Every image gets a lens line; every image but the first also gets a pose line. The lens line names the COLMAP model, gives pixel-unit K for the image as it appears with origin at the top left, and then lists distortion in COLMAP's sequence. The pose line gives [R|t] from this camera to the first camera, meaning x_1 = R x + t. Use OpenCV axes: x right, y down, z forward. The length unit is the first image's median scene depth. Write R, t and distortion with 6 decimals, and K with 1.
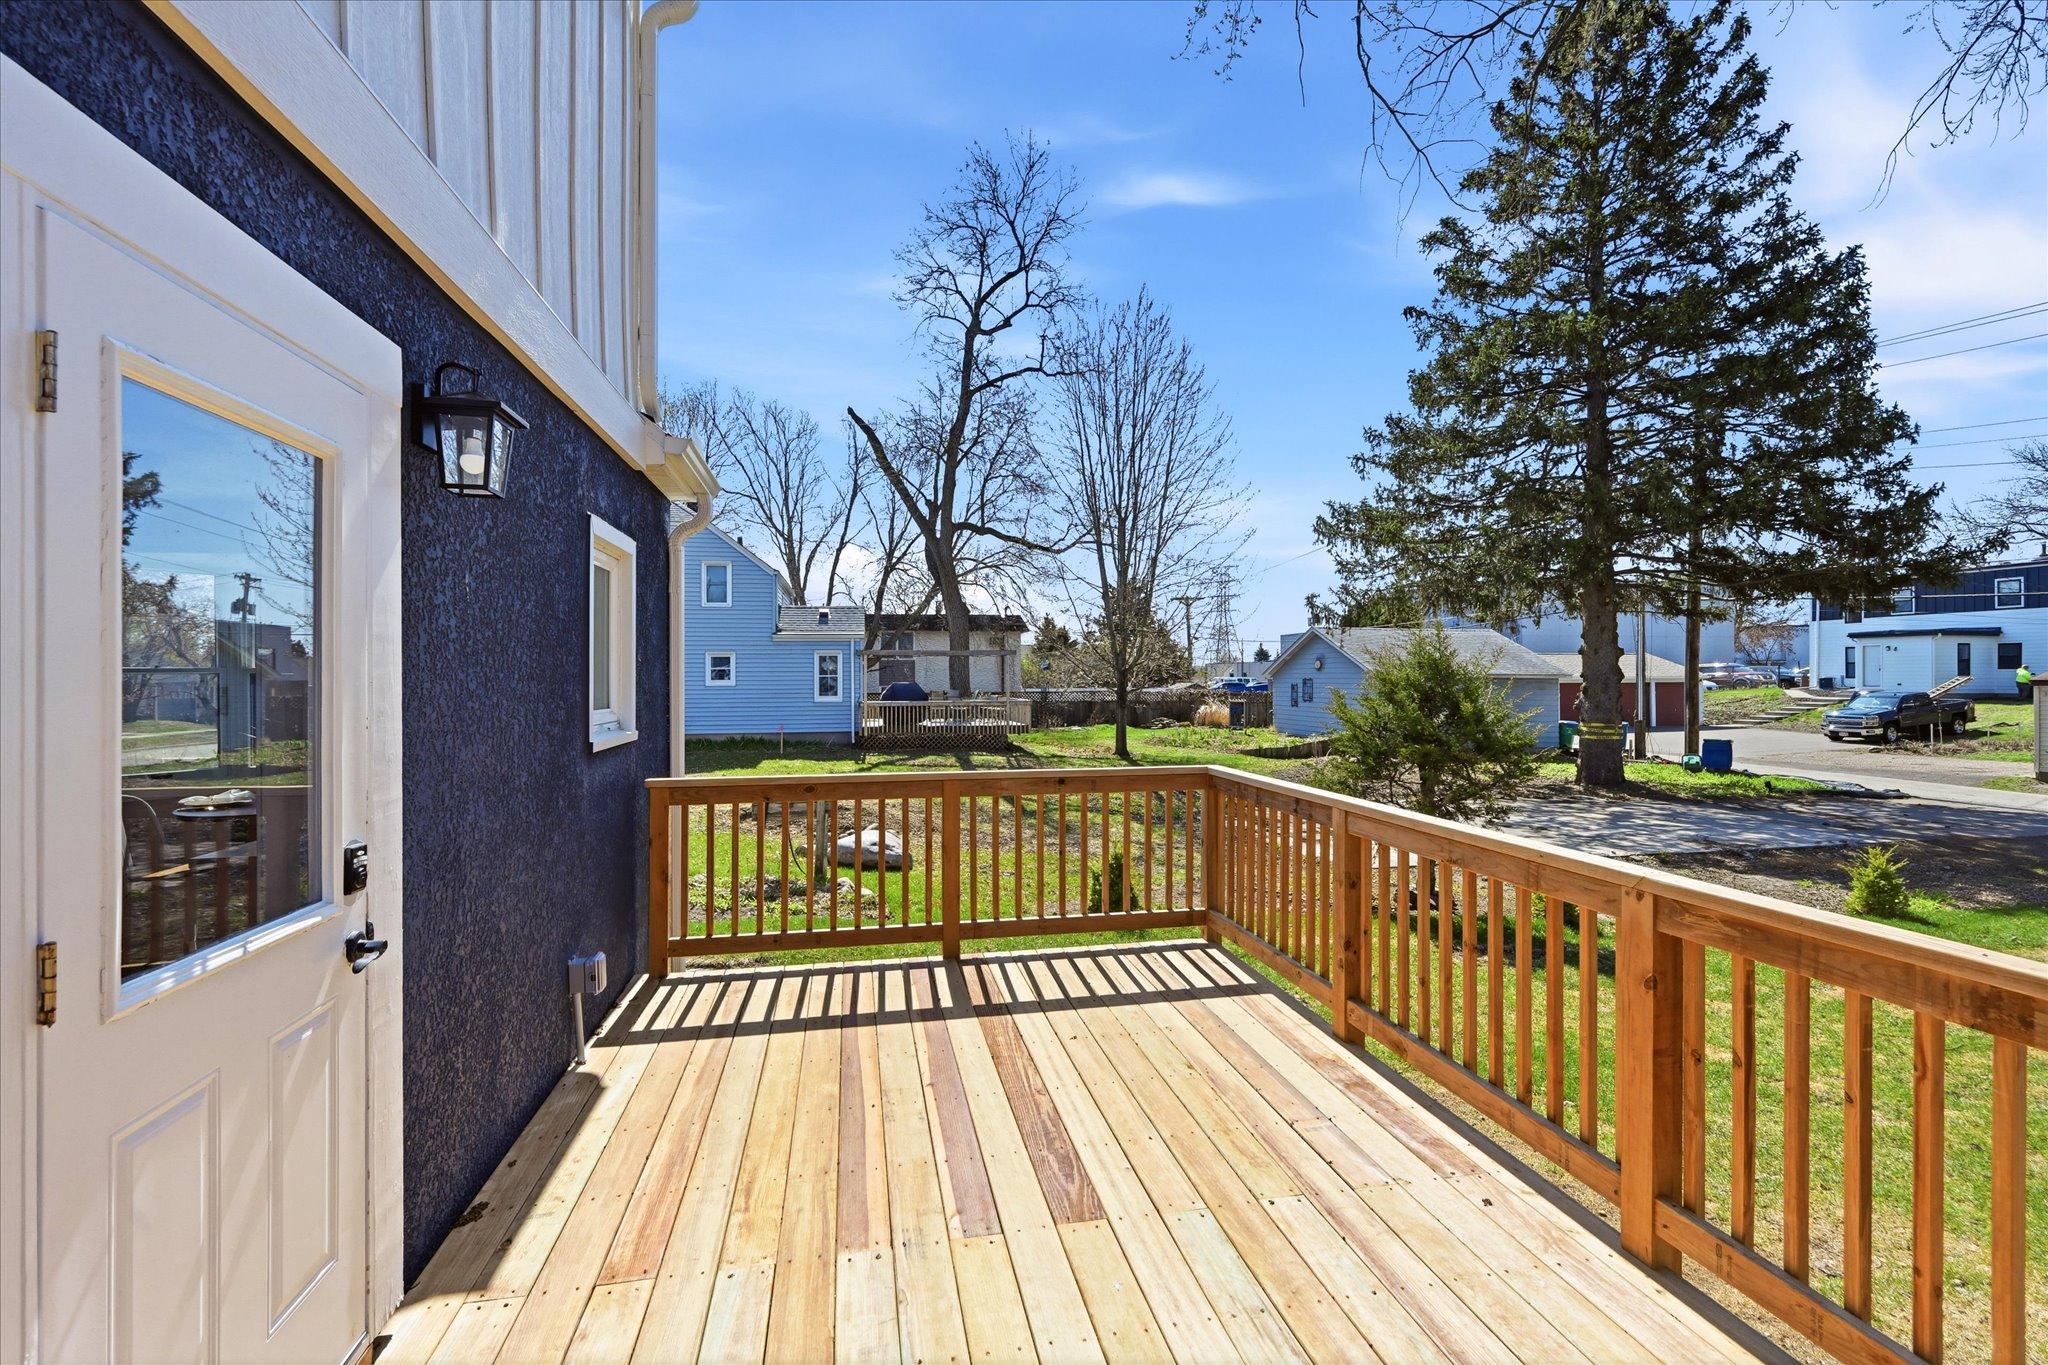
lens RADIAL K [[903.2, 0, 1017.9], [0, 903.2, 670.0], [0, 0, 1]] dist [-0.001358, -0.000099]
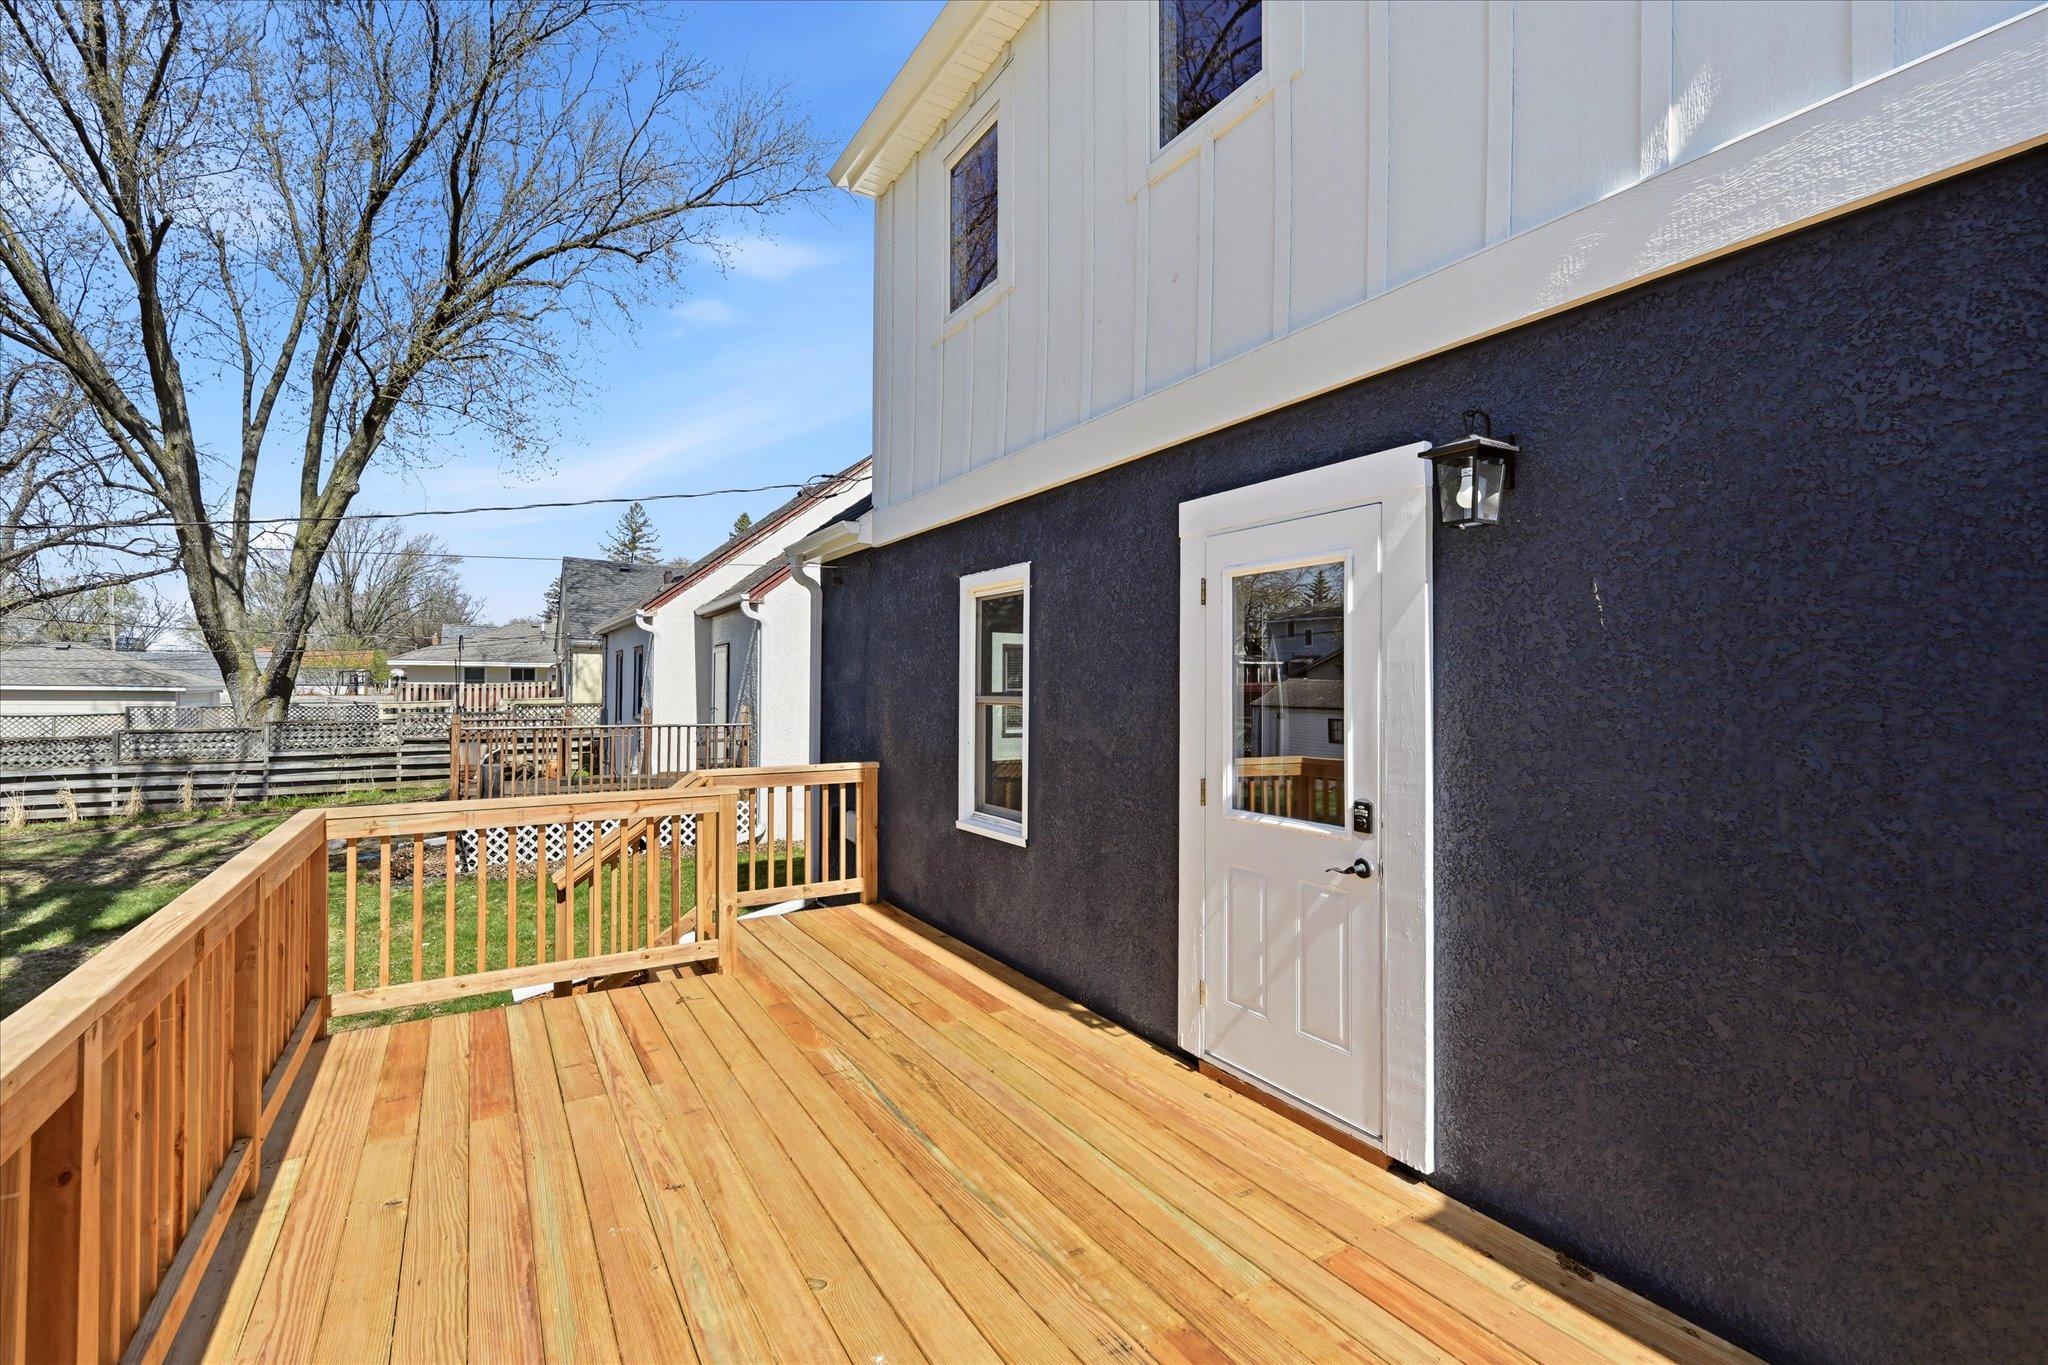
lens RADIAL K [[903.2, 0, 1017.9], [0, 903.2, 670.0], [0, 0, 1]] dist [-0.001358, -0.000099]
pose [[-0.936142, -0.005413, -0.351580, 0.137574], [0.003955, 0.999656, -0.025923, 0.002750], [0.351599, -0.025658, -0.935799, 0.860205]]
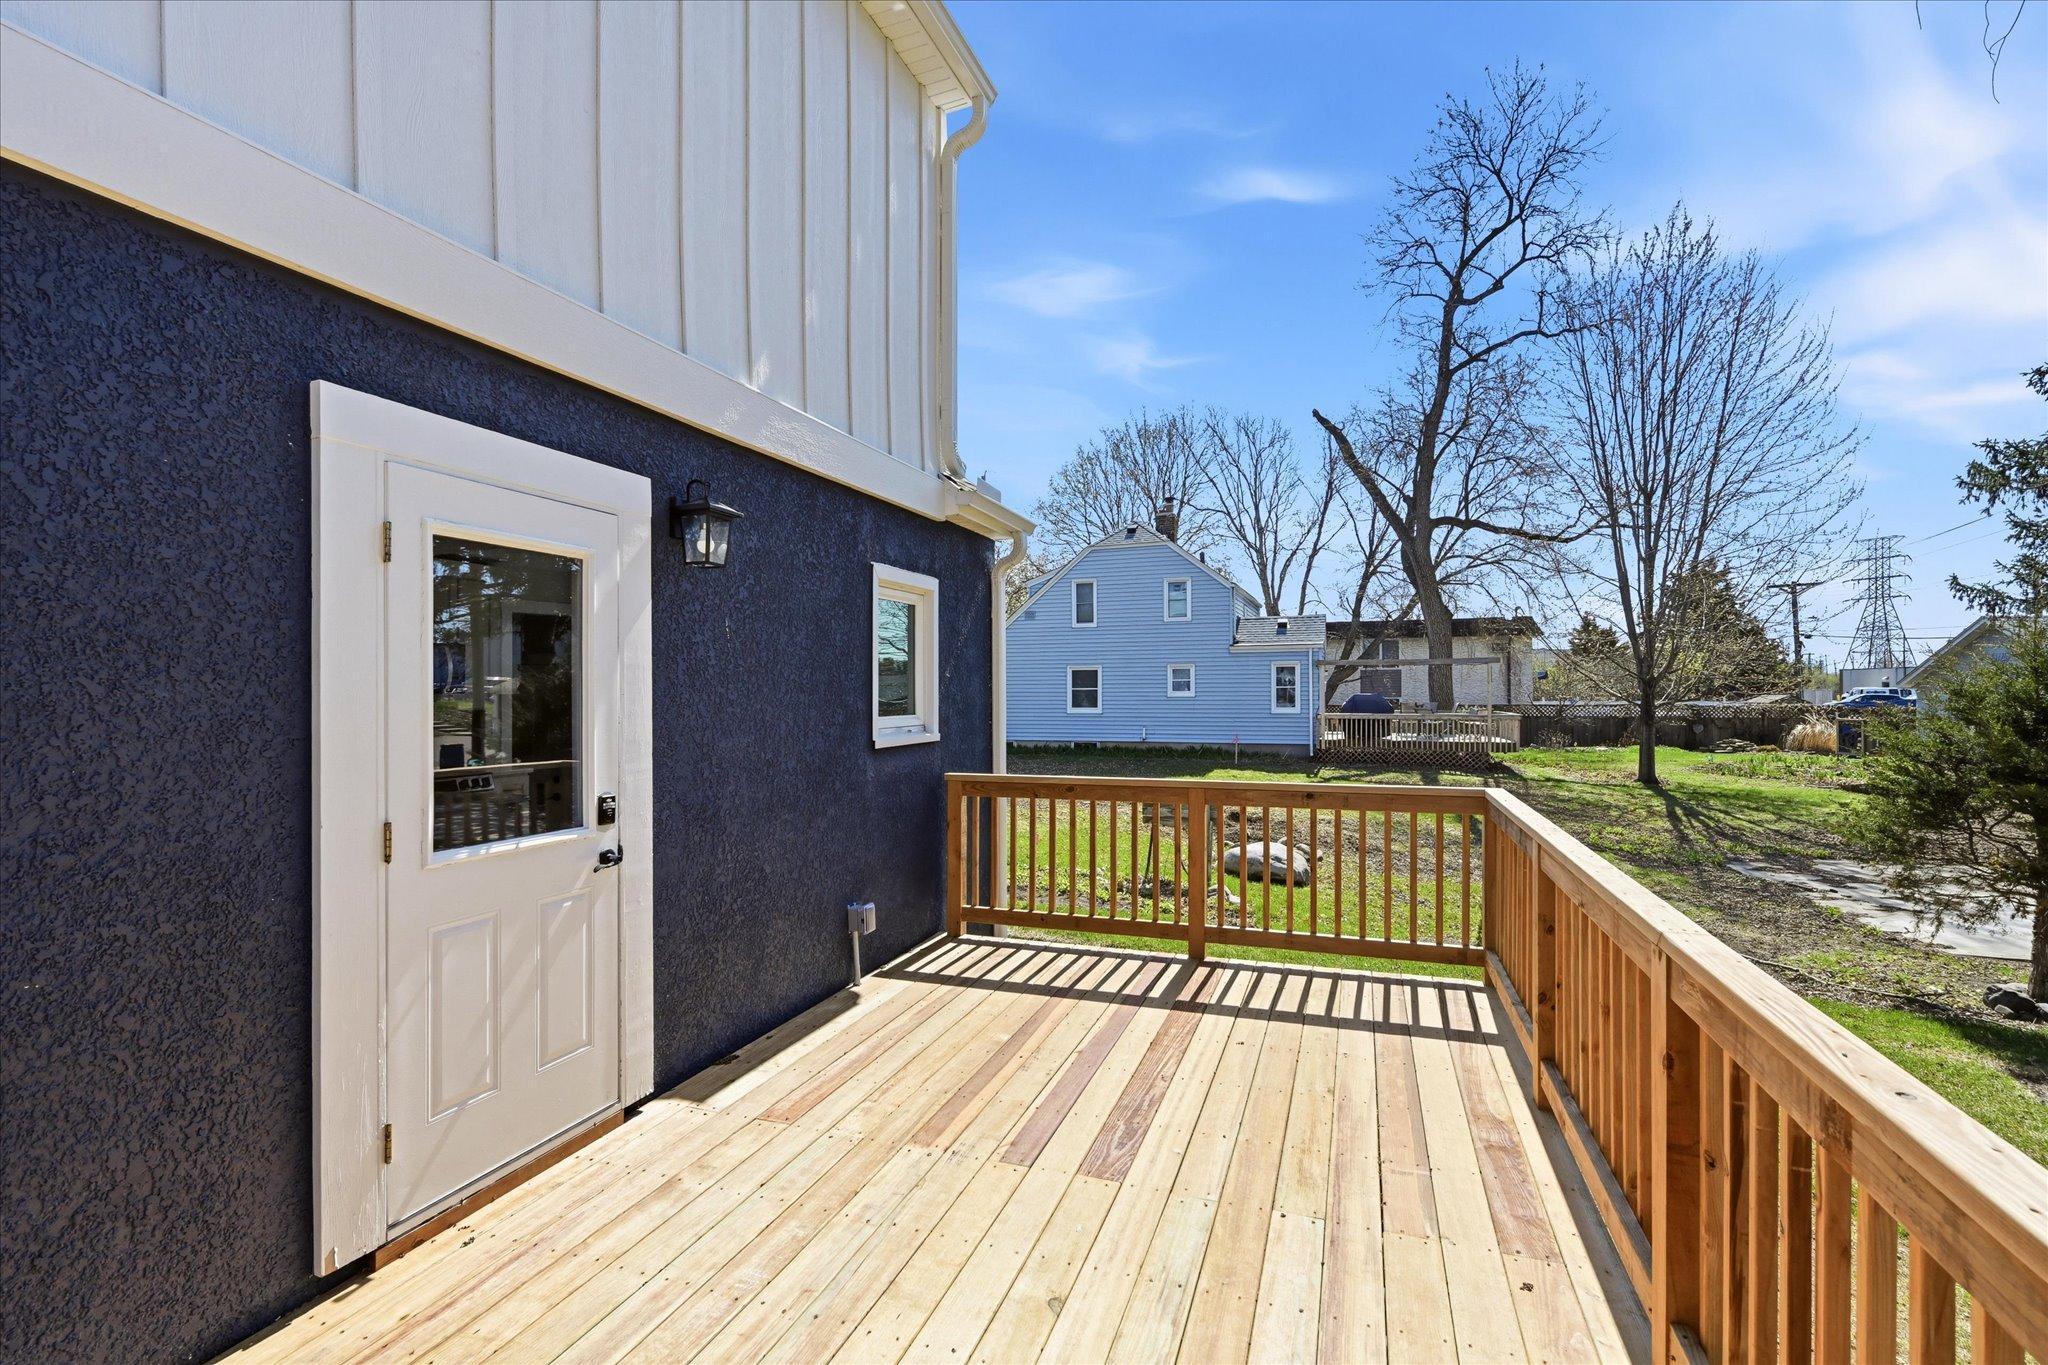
lens RADIAL K [[912.8, 0, 1024.0], [0, 912.8, 682.5], [0, 0, 1]] dist [-0.001232, -0.000033]
pose [[0.859471, -0.003897, -0.511169, 0.285580], [0.004914, 0.999988, 0.000638, -0.001940], [0.511160, -0.003060, 0.859480, -0.008395]]
